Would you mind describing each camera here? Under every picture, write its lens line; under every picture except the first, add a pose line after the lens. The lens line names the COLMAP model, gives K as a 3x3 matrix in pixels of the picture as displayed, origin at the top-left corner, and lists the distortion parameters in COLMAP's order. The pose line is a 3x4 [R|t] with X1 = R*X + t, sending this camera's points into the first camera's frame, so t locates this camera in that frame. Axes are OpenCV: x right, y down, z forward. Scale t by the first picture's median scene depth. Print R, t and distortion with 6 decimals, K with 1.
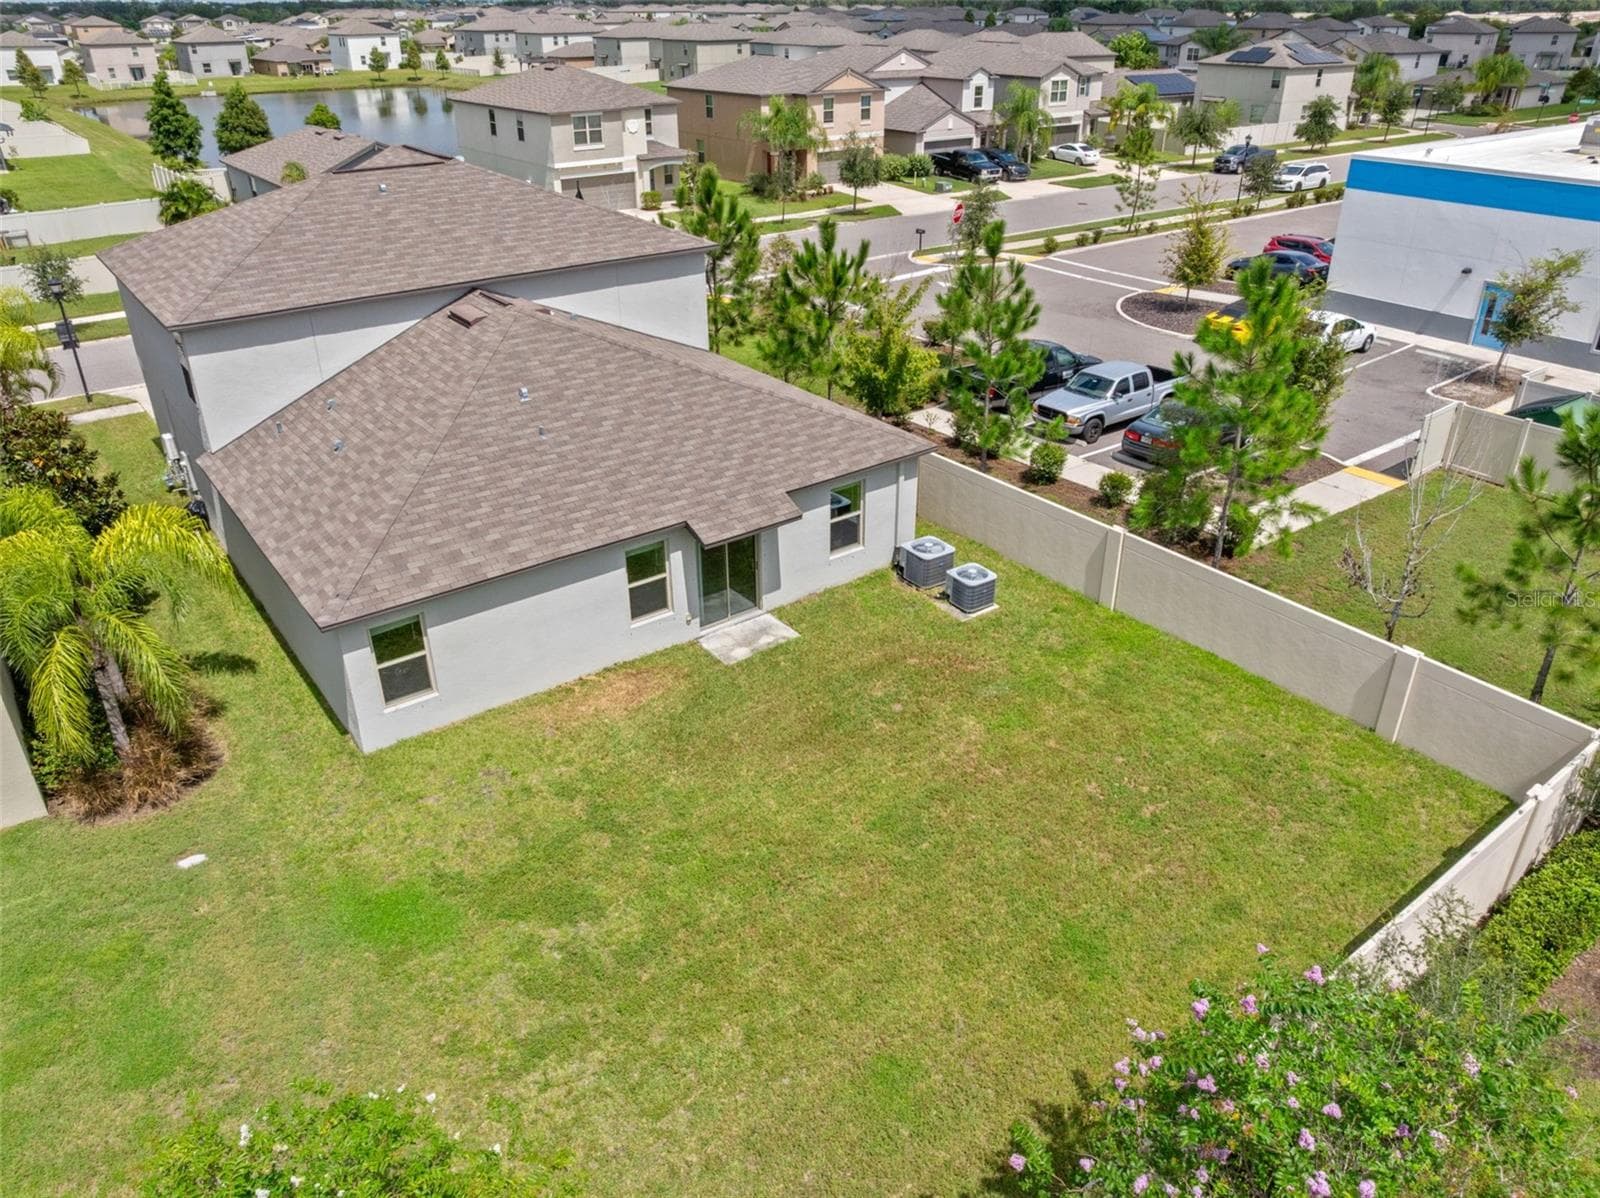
lens RADIAL K [[1127.5, 0, 800.0], [0, 1127.5, 599.0], [0, 0, 1]] dist [-0.053763, 0.000160]
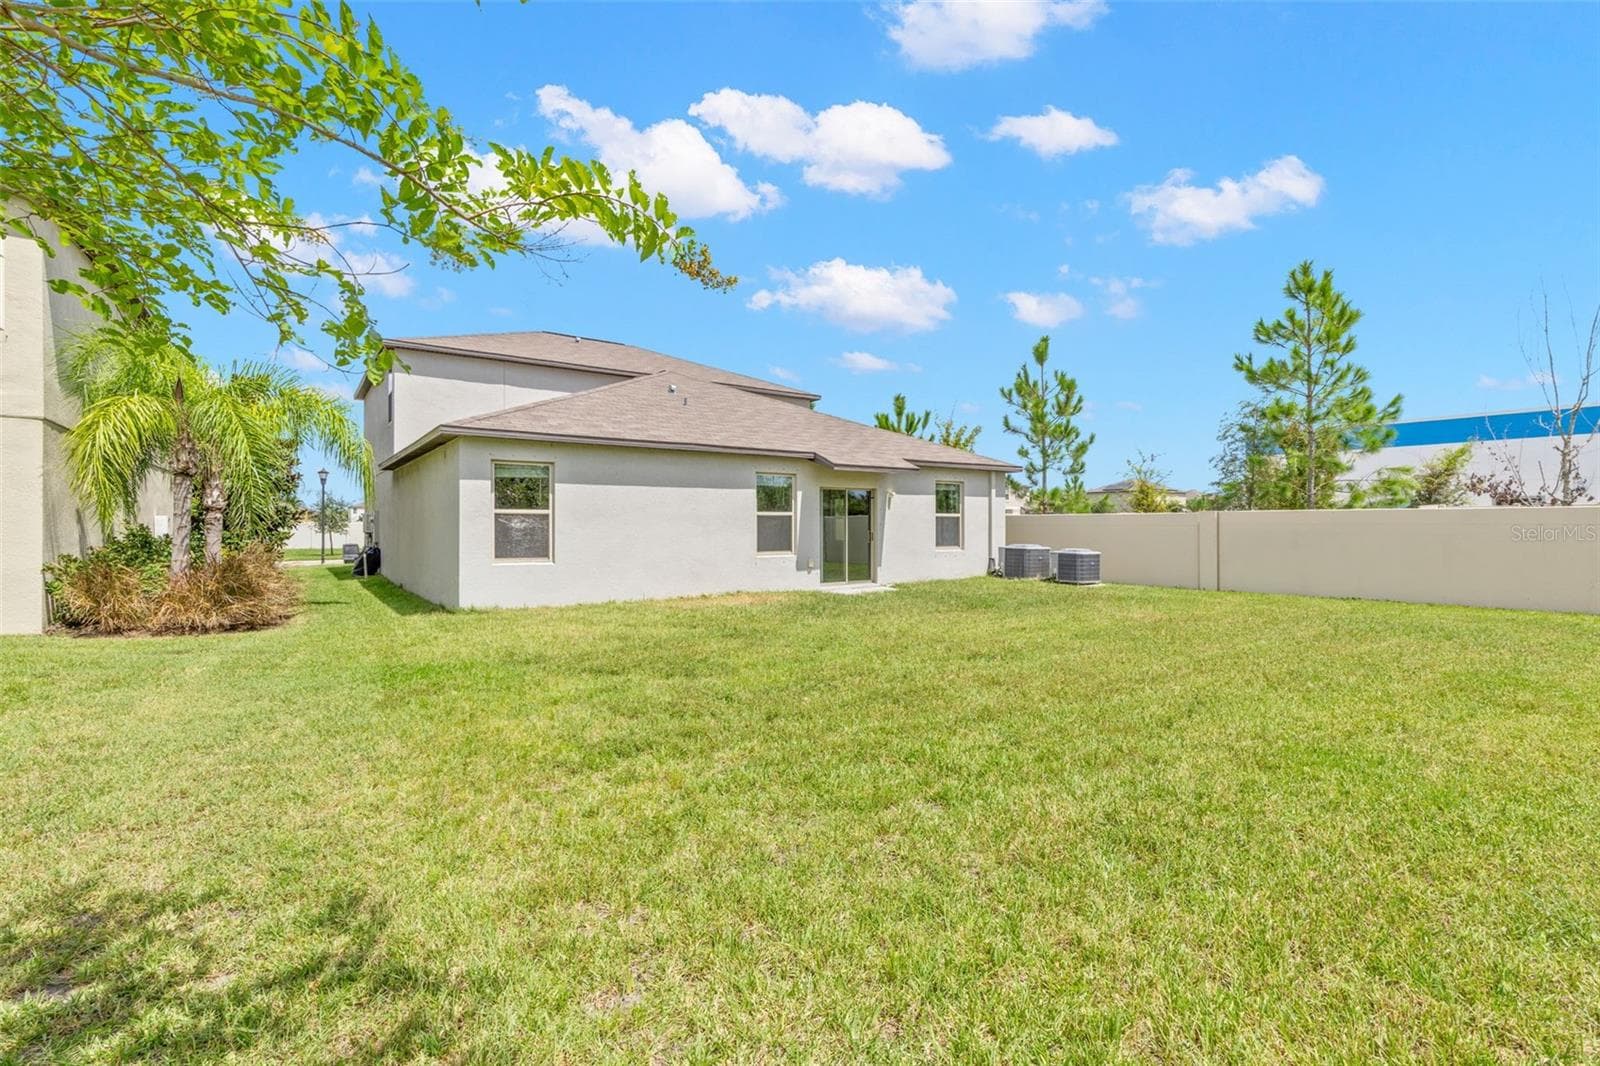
lens RADIAL K [[728.6, 0, 805.8], [0, 728.6, 524.1], [0, 0, 1]] dist [0.000446, 0.000087]
pose [[0.999508, -0.001338, -0.031326, -0.085068], [-0.013669, 0.880562, -0.473735, 0.304353], [0.028218, 0.473930, 0.880110, 0.408874]]
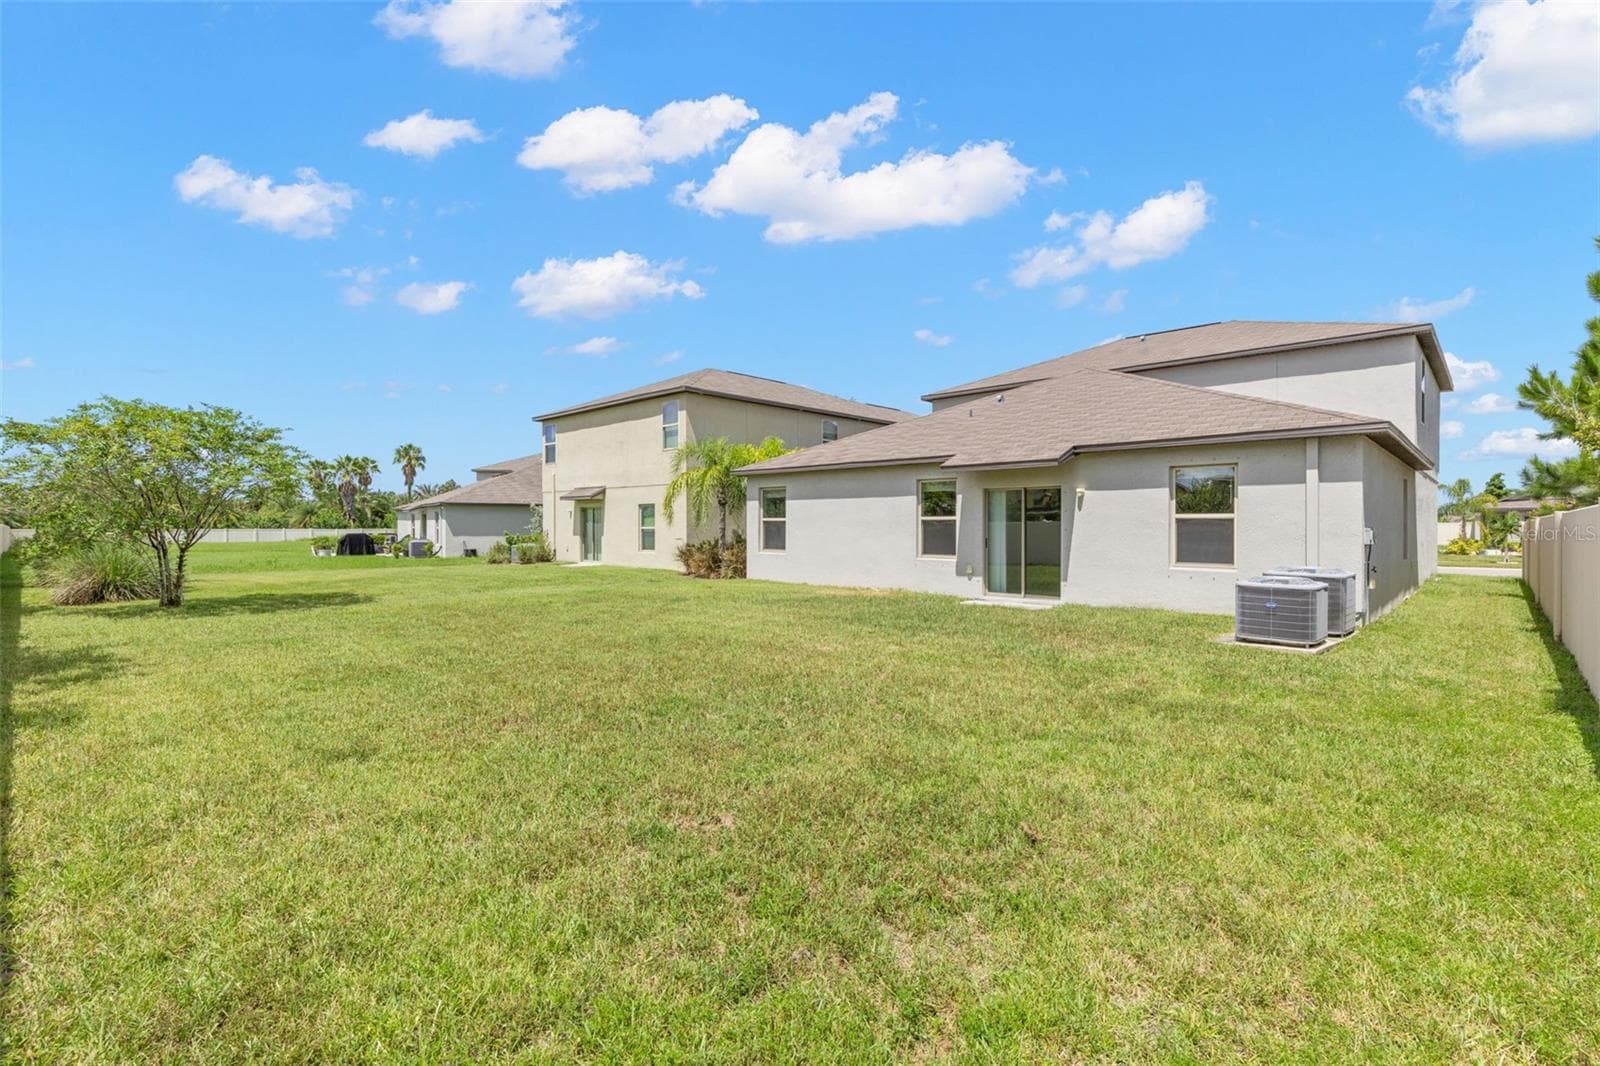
lens RADIAL K [[728.6, 0, 805.8], [0, 728.6, 524.1], [0, 0, 1]] dist [0.000446, 0.000087]
pose [[0.157411, -0.003224, -0.987528, 0.515919], [-0.473101, 0.877524, -0.078277, 0.098829], [0.866832, 0.479522, 0.136606, 0.789102]]
